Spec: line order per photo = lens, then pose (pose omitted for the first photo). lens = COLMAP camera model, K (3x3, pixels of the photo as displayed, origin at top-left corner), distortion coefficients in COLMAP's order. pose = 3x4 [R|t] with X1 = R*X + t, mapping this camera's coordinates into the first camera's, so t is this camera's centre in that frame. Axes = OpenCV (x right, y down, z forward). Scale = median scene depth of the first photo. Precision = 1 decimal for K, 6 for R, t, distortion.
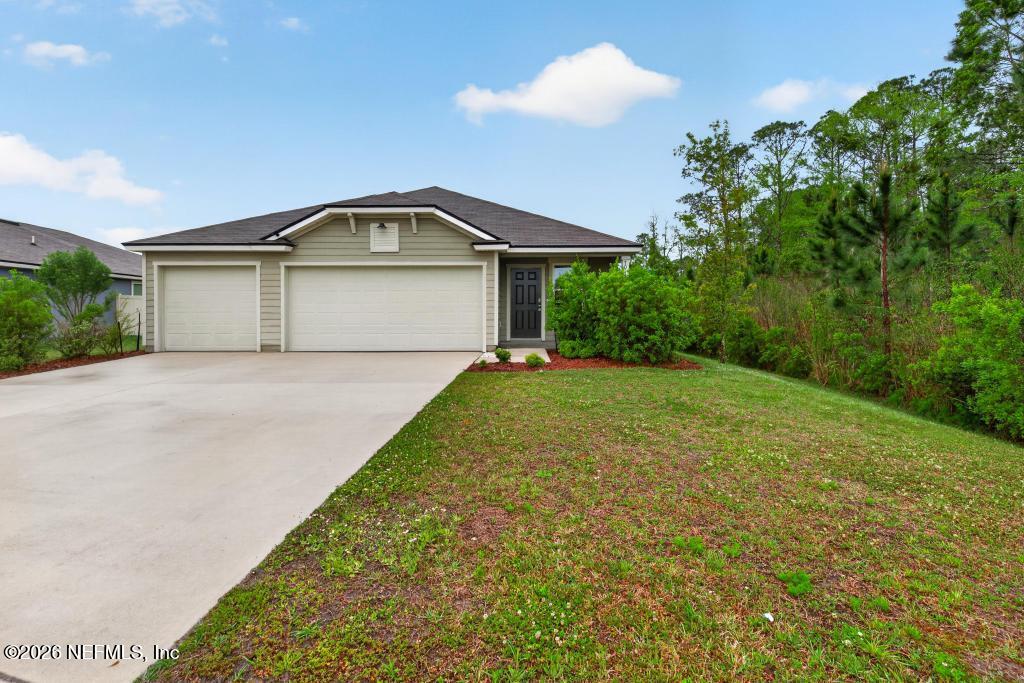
lens RADIAL K [[468.7, 0, 512.0], [0, 468.7, 341.5], [0, 0, 1]] dist [-0.000872, -0.000028]
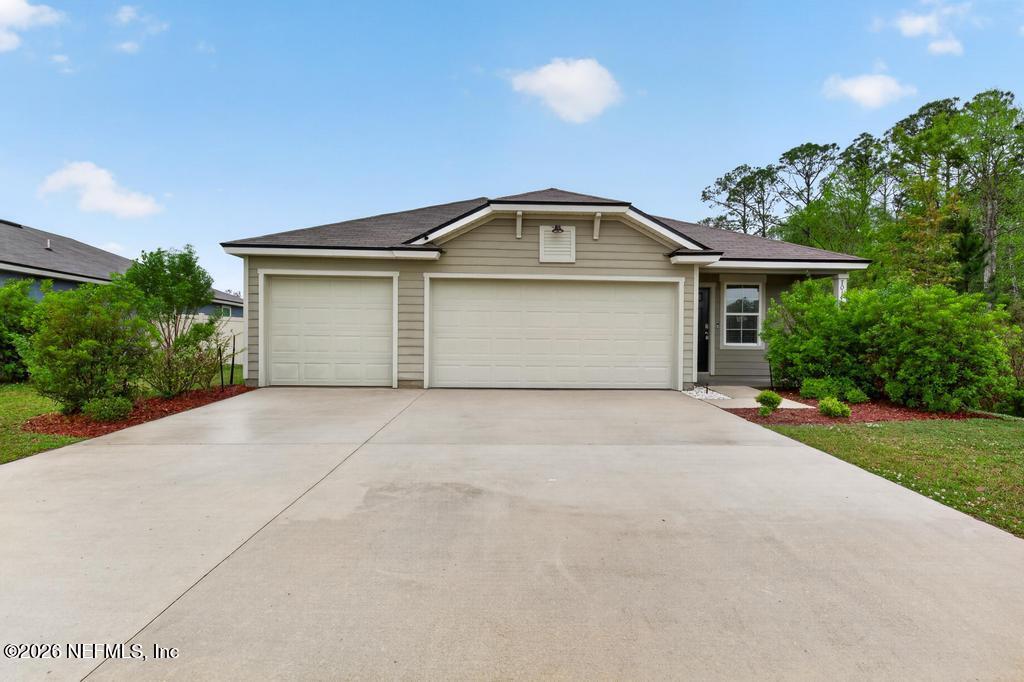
lens RADIAL K [[481.5, 0, 511.9], [0, 481.5, 368.4], [0, 0, 1]] dist [0.001590, -0.000980]
pose [[0.999265, 0.011503, 0.036578, -0.374457], [-0.011515, 0.999934, 0.000122, -0.013004], [-0.036574, -0.000543, 0.999331, 0.194807]]
